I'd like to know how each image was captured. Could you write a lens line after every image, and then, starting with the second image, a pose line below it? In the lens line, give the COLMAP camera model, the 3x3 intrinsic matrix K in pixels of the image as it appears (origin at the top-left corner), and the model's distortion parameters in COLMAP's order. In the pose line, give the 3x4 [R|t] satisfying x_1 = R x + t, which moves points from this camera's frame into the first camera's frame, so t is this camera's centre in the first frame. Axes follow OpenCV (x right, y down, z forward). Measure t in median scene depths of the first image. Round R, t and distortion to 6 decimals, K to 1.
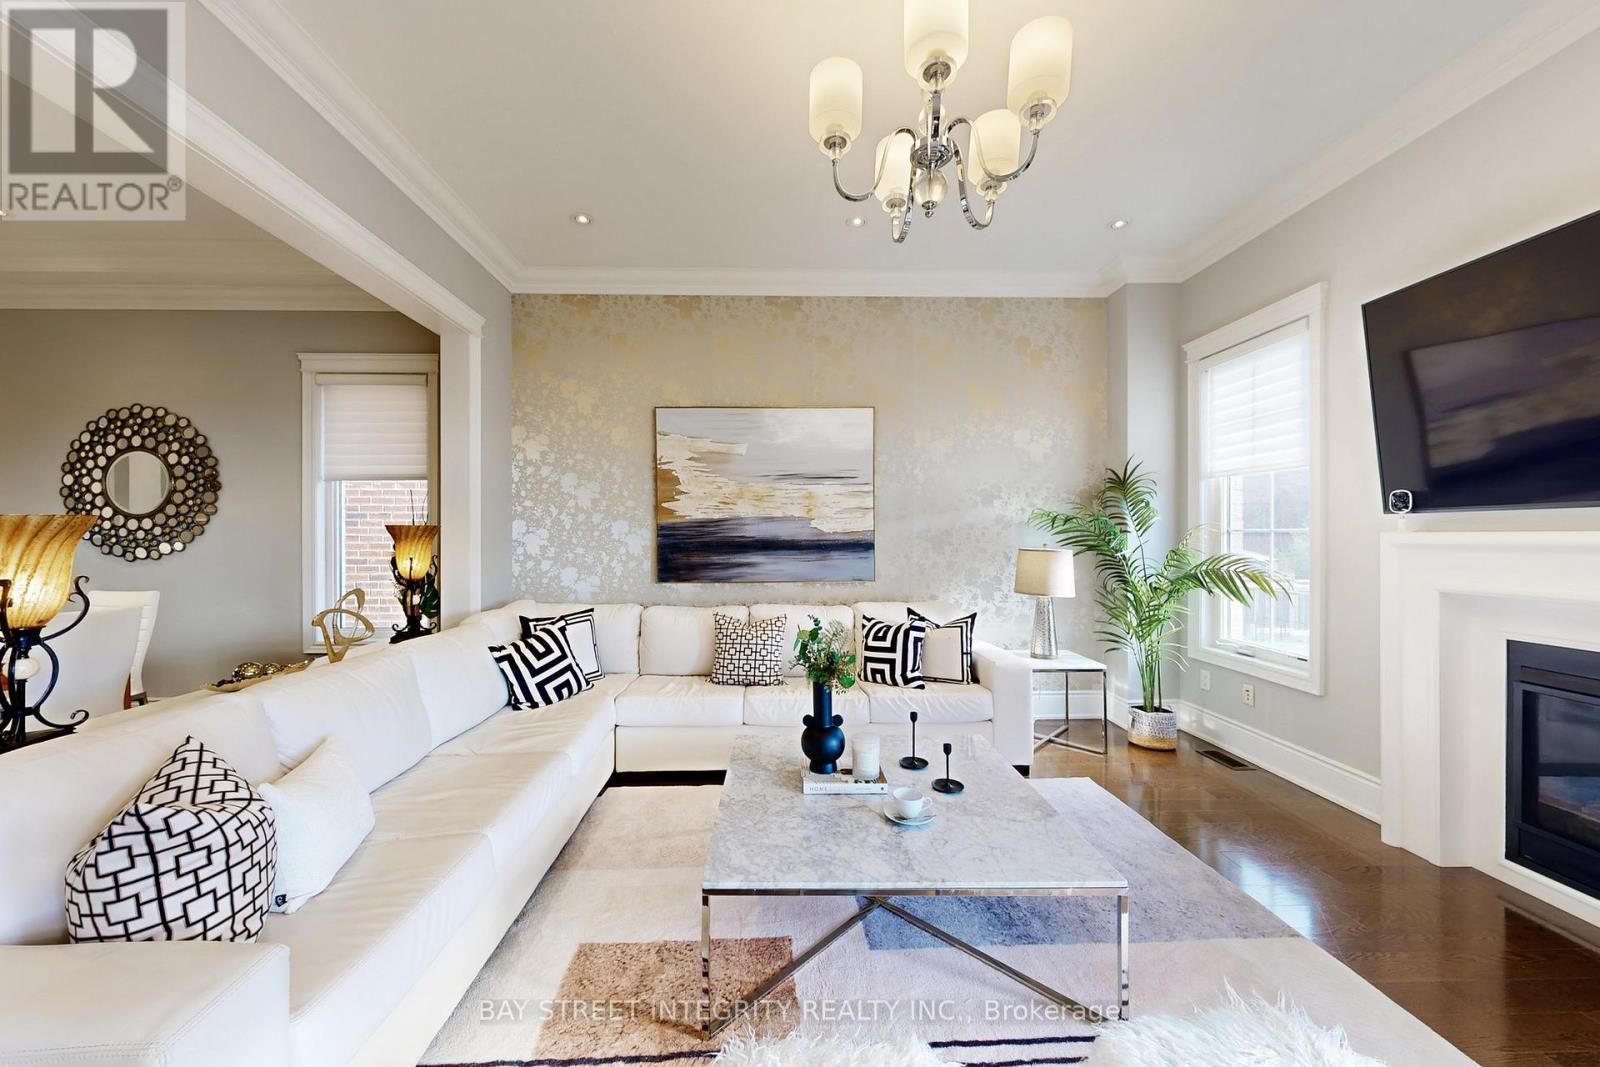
lens RADIAL K [[570.5, 0, 780.1], [0, 570.5, 536.7], [0, 0, 1]] dist [-0.000577, -0.000068]
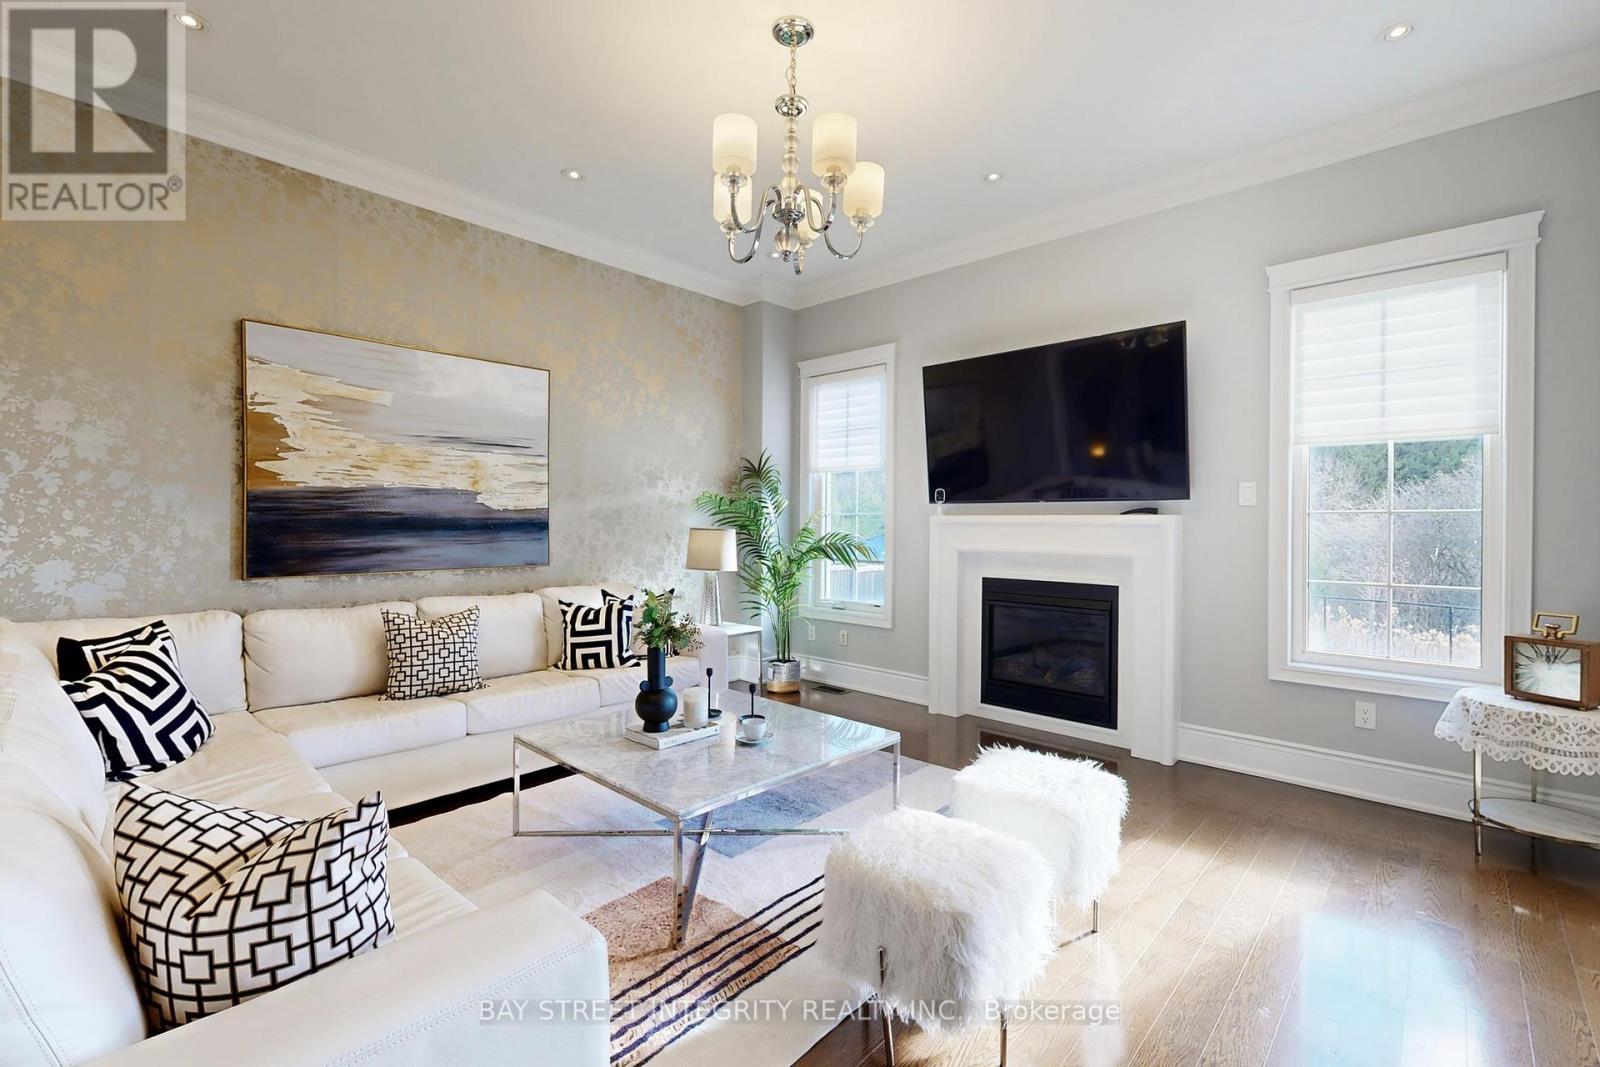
lens RADIAL K [[704.7, 0, 798.3], [0, 704.7, 525.8], [0, 0, 1]] dist [-0.000196, -0.000076]
pose [[0.697566, 0.003521, 0.716512, -0.398447], [-0.005749, 0.999983, 0.000683, 0.014936], [-0.716498, -0.004595, 0.697574, -0.060197]]
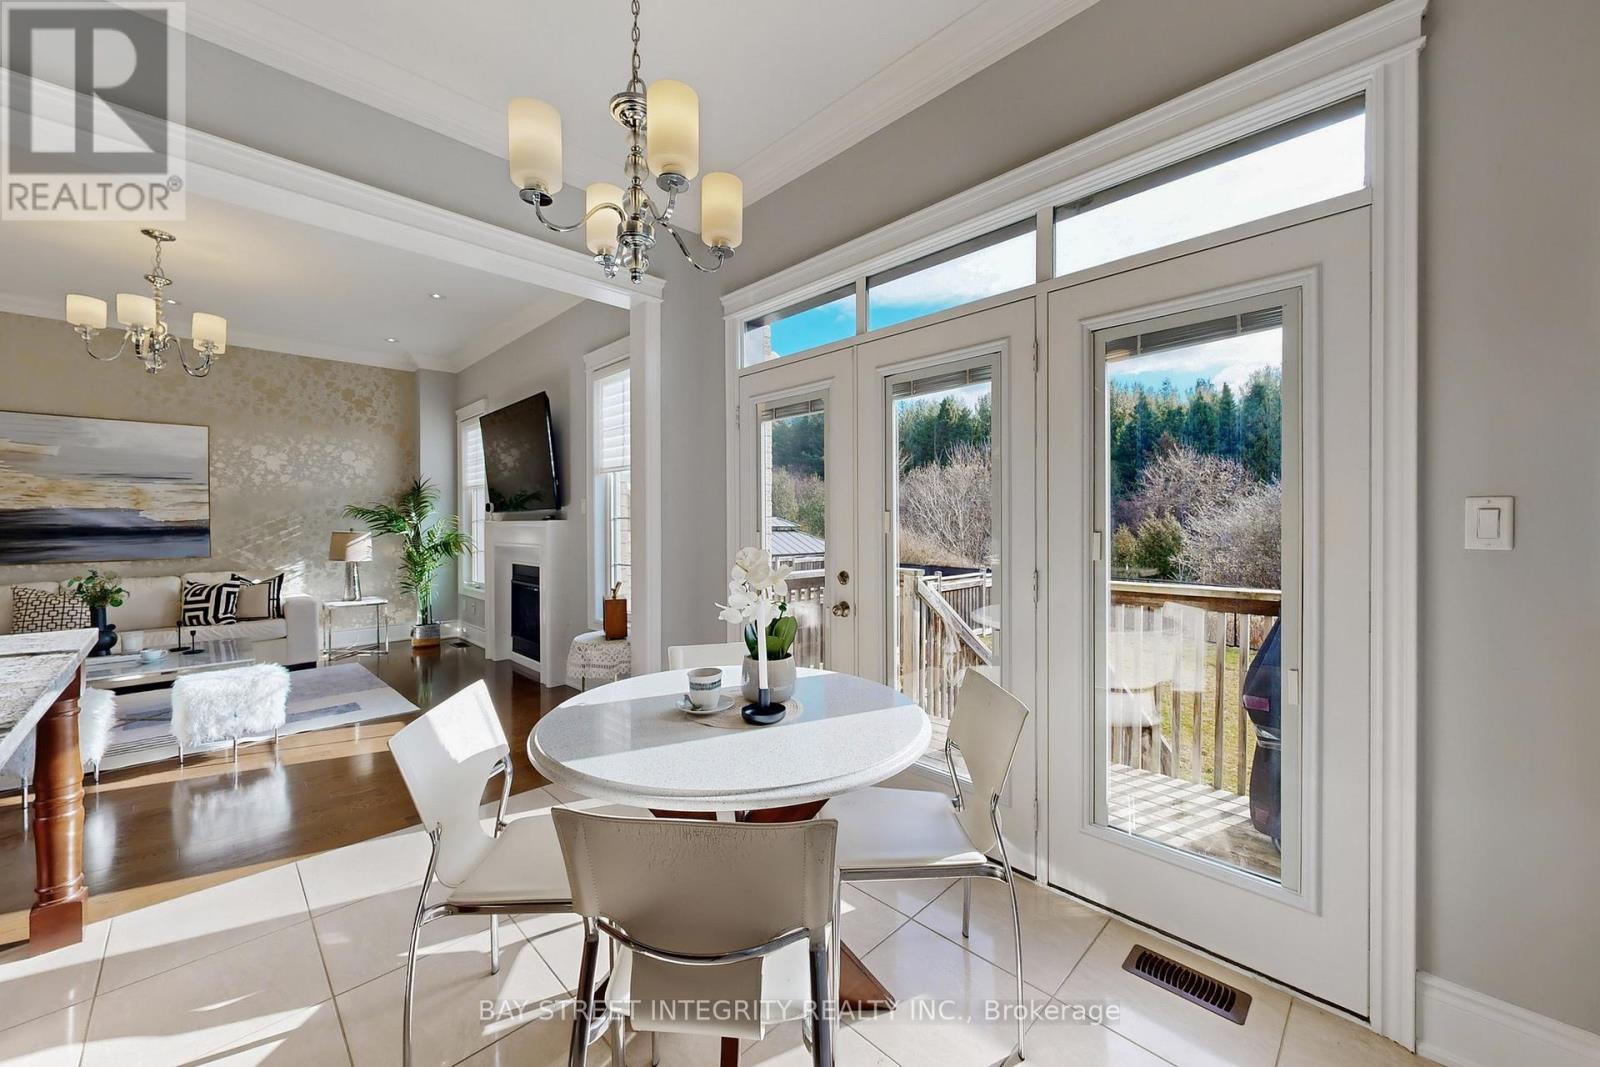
lens RADIAL K [[607.7, 0, 789.8], [0, 607.7, 525.5], [0, 0, 1]] dist [0.000710, 0.000329]
pose [[0.726997, -0.005406, 0.686620, 0.196830], [0.003869, 0.999985, 0.003777, 0.003324], [-0.686630, -0.000089, 0.727007, -1.073837]]
